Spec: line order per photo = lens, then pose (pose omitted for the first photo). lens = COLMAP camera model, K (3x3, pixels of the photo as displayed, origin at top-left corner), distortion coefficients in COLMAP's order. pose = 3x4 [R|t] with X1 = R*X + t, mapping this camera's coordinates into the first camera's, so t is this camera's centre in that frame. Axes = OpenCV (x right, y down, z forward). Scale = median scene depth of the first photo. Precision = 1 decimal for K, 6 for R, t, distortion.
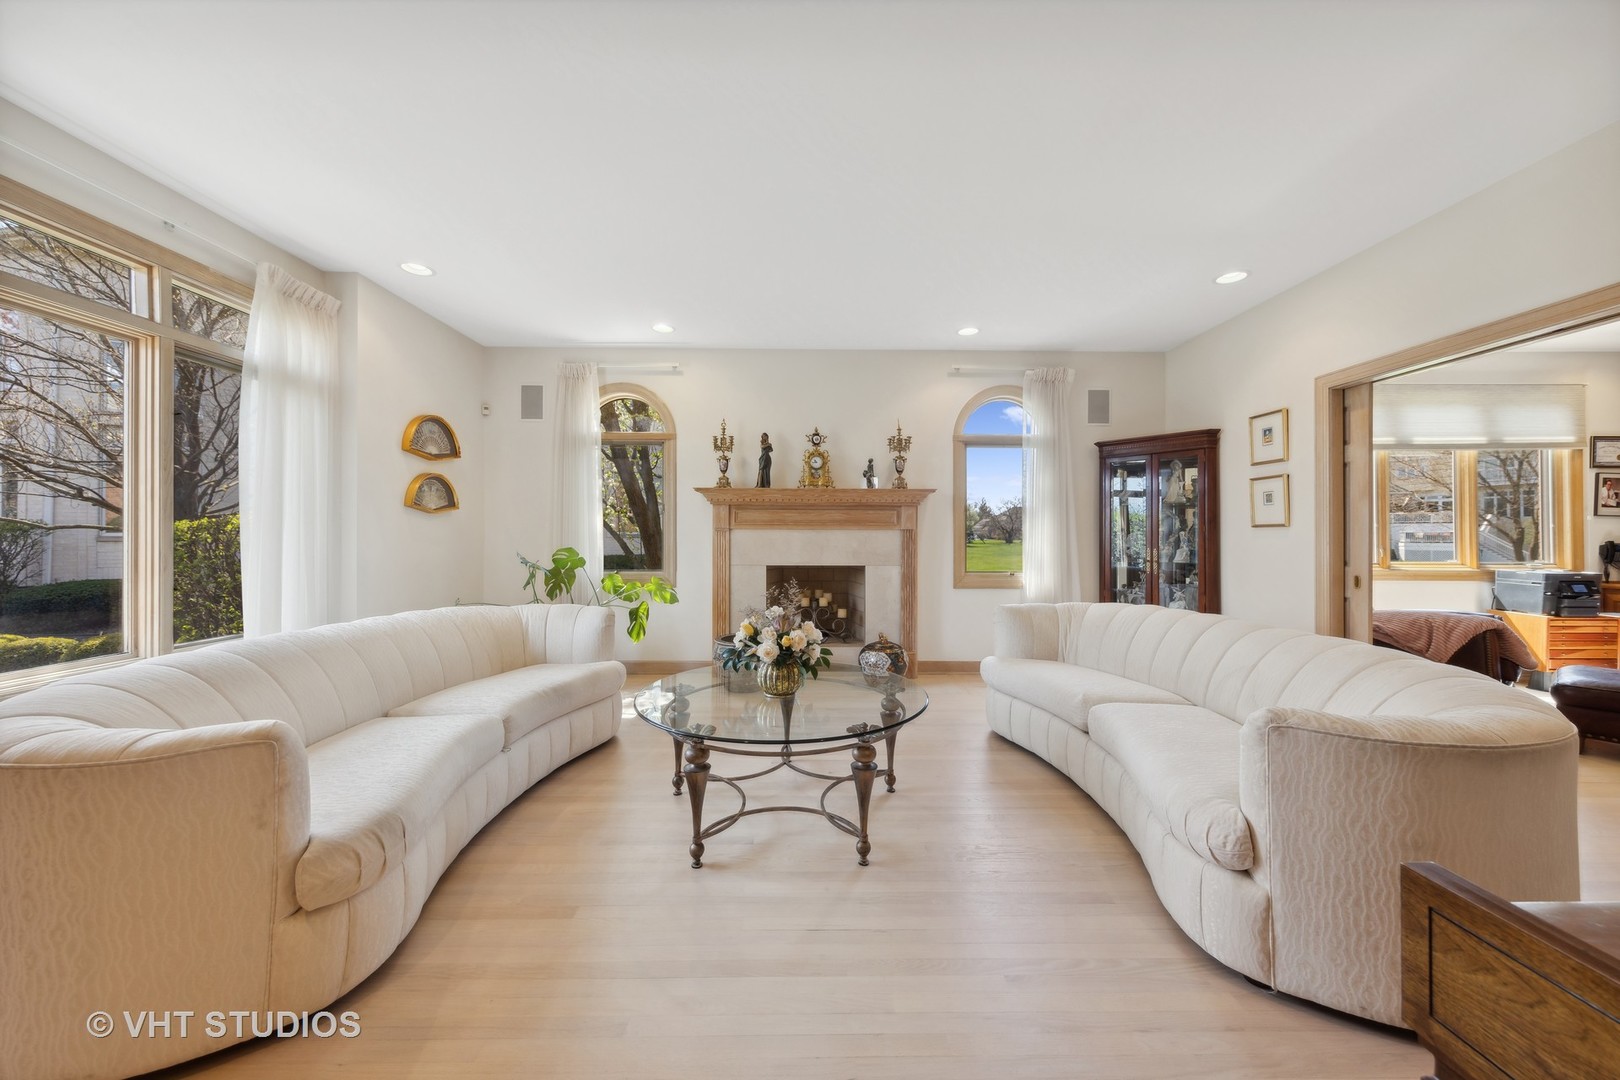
lens RADIAL K [[569.7, 0, 806.8], [0, 569.7, 535.3], [0, 0, 1]] dist [0.000494, -0.000030]
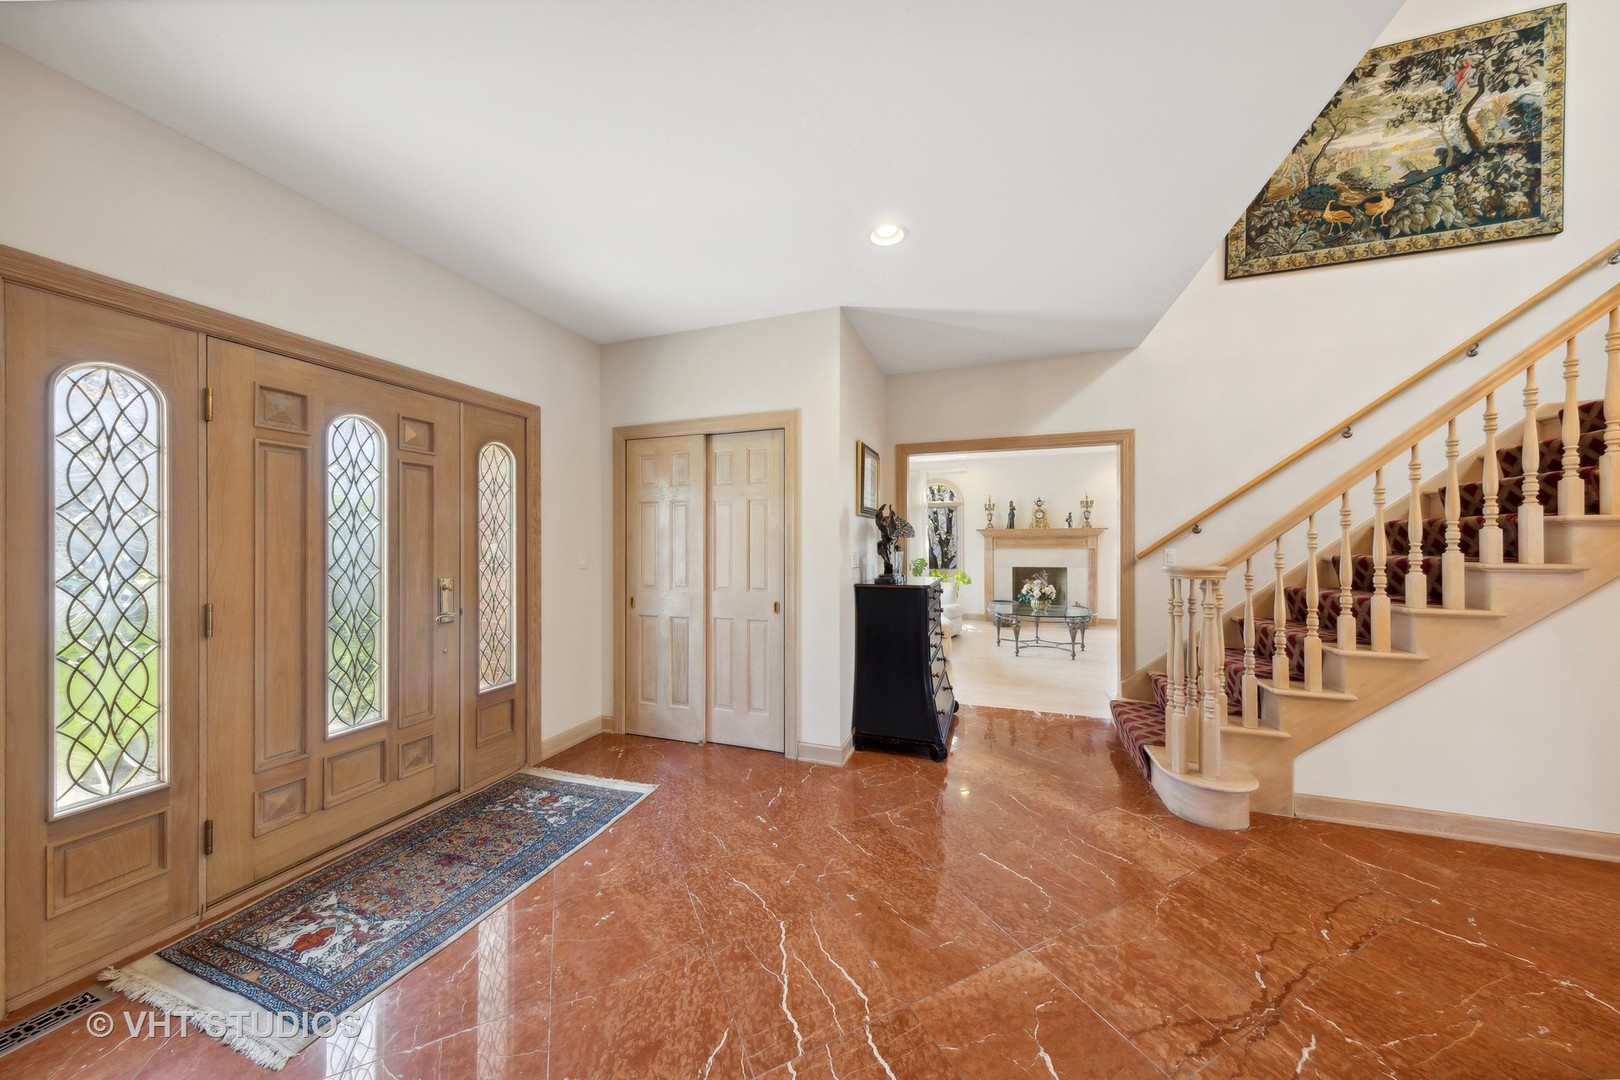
lens RADIAL K [[518.8, 0, 803.7], [0, 518.8, 546.1], [0, 0, 1]] dist [0.002081, 0.000081]
pose [[0.941327, -0.005960, -0.337443, -0.151064], [0.008114, 0.999955, 0.004975, -0.036494], [0.337398, -0.007421, 0.941333, -1.001724]]
